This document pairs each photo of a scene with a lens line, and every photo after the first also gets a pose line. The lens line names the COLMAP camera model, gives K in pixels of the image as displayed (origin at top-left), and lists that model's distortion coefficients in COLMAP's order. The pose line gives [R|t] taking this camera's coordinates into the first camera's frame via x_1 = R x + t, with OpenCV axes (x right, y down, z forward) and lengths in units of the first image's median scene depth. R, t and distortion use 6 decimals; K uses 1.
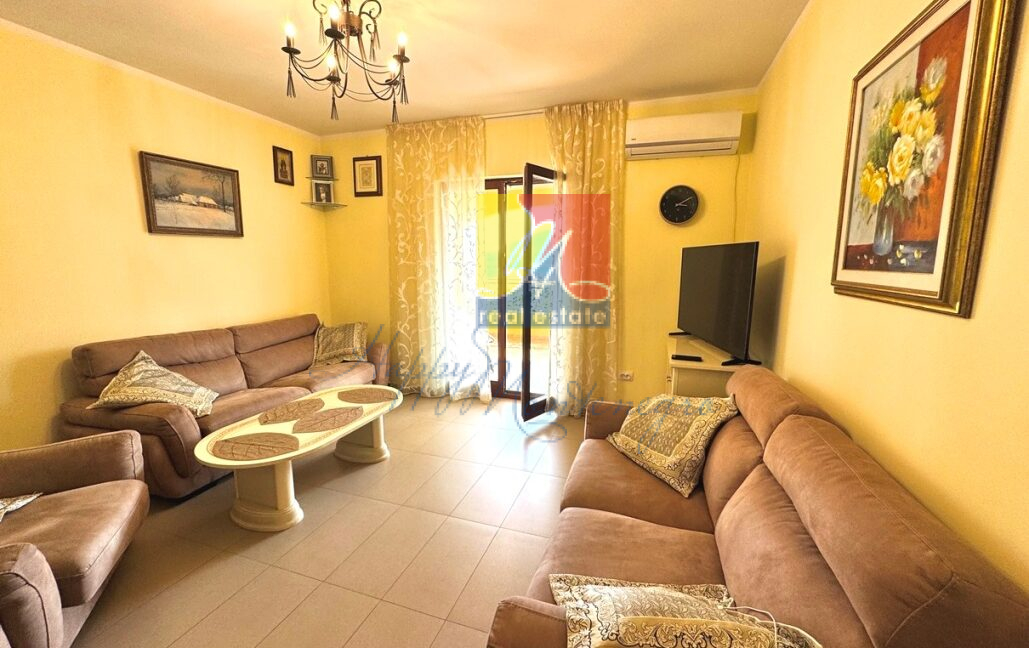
lens RADIAL K [[414.2, 0, 513.4], [0, 414.2, 323.6], [0, 0, 1]] dist [-0.003293, 0.000011]
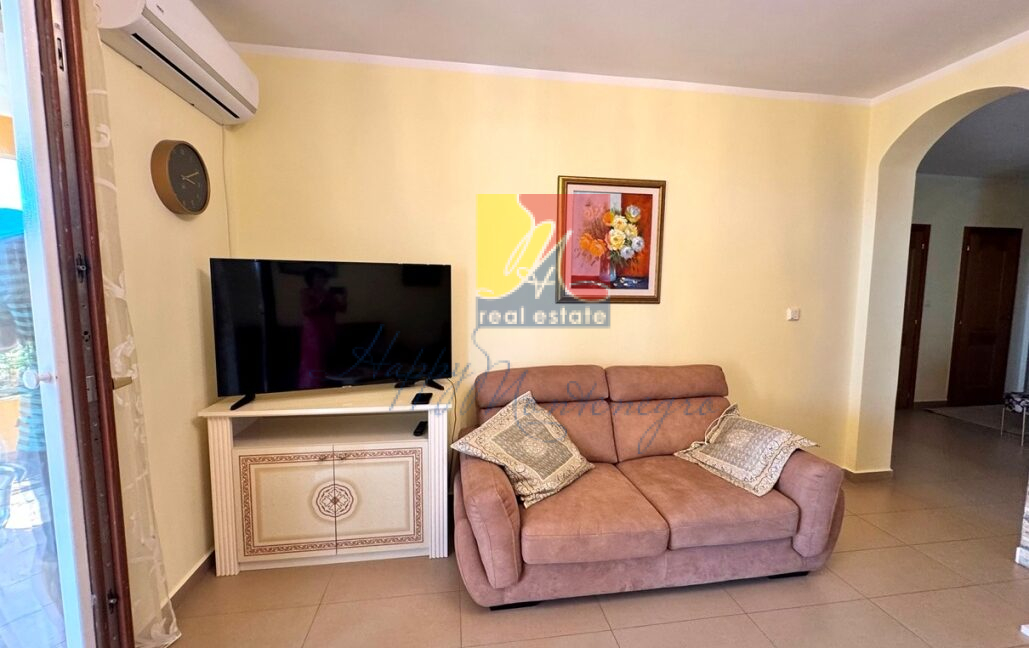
lens RADIAL K [[414.2, 0, 513.4], [0, 414.2, 323.6], [0, 0, 1]] dist [-0.003293, 0.000011]
pose [[-0.456882, -0.088330, 0.885131, -0.811958], [0.125656, 0.978671, 0.162525, -0.367763], [-0.880607, 0.185477, -0.436038, 2.442242]]
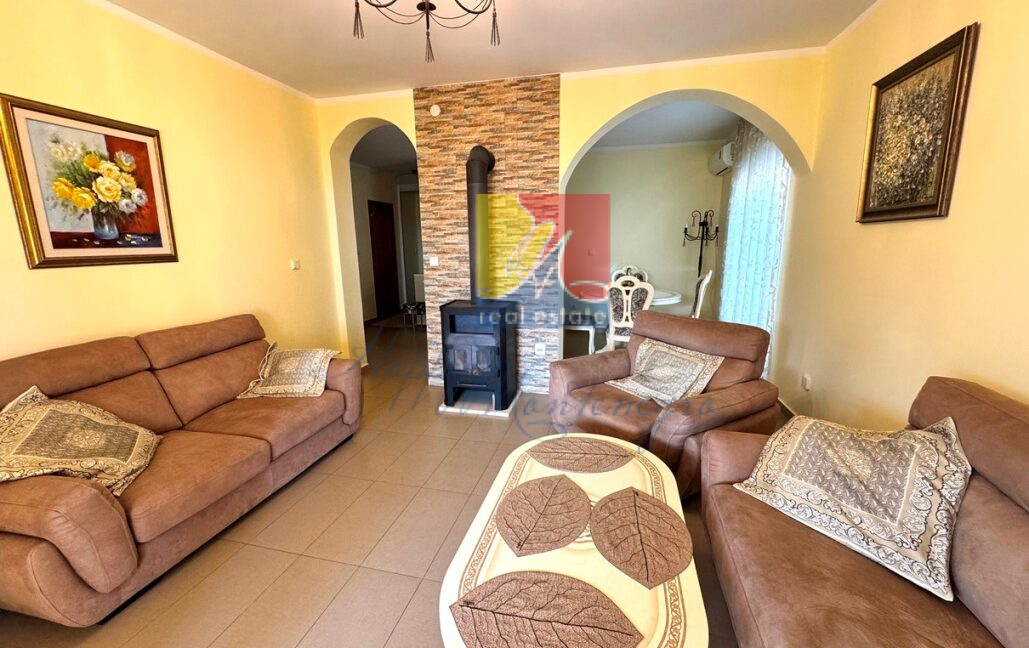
lens RADIAL K [[414.2, 0, 513.4], [0, 414.2, 323.6], [0, 0, 1]] dist [-0.003293, 0.000011]
pose [[-0.996276, 0.024680, -0.082612, -0.746854], [-0.004992, 0.940035, 0.341041, -0.453844], [0.086075, 0.340183, -0.936411, 3.041186]]
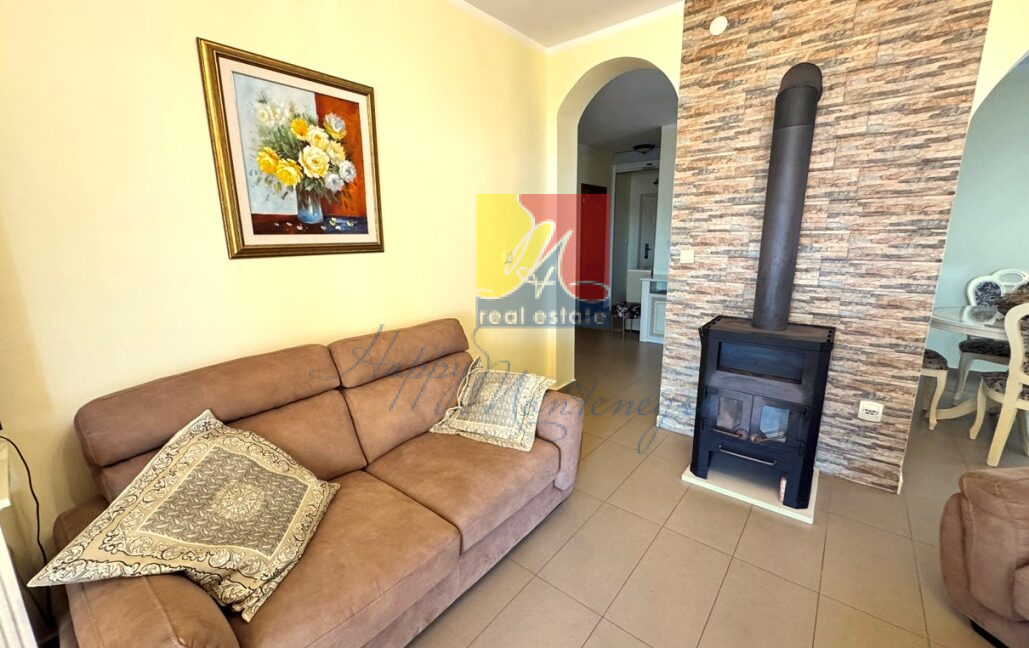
lens RADIAL K [[414.2, 0, 513.4], [0, 414.2, 323.6], [0, 0, 1]] dist [-0.003293, 0.000011]
pose [[-0.935785, -0.065399, 0.346452, -0.341391], [0.063363, 0.935452, 0.347728, -0.306423], [-0.346830, 0.347351, -0.871238, 2.215595]]
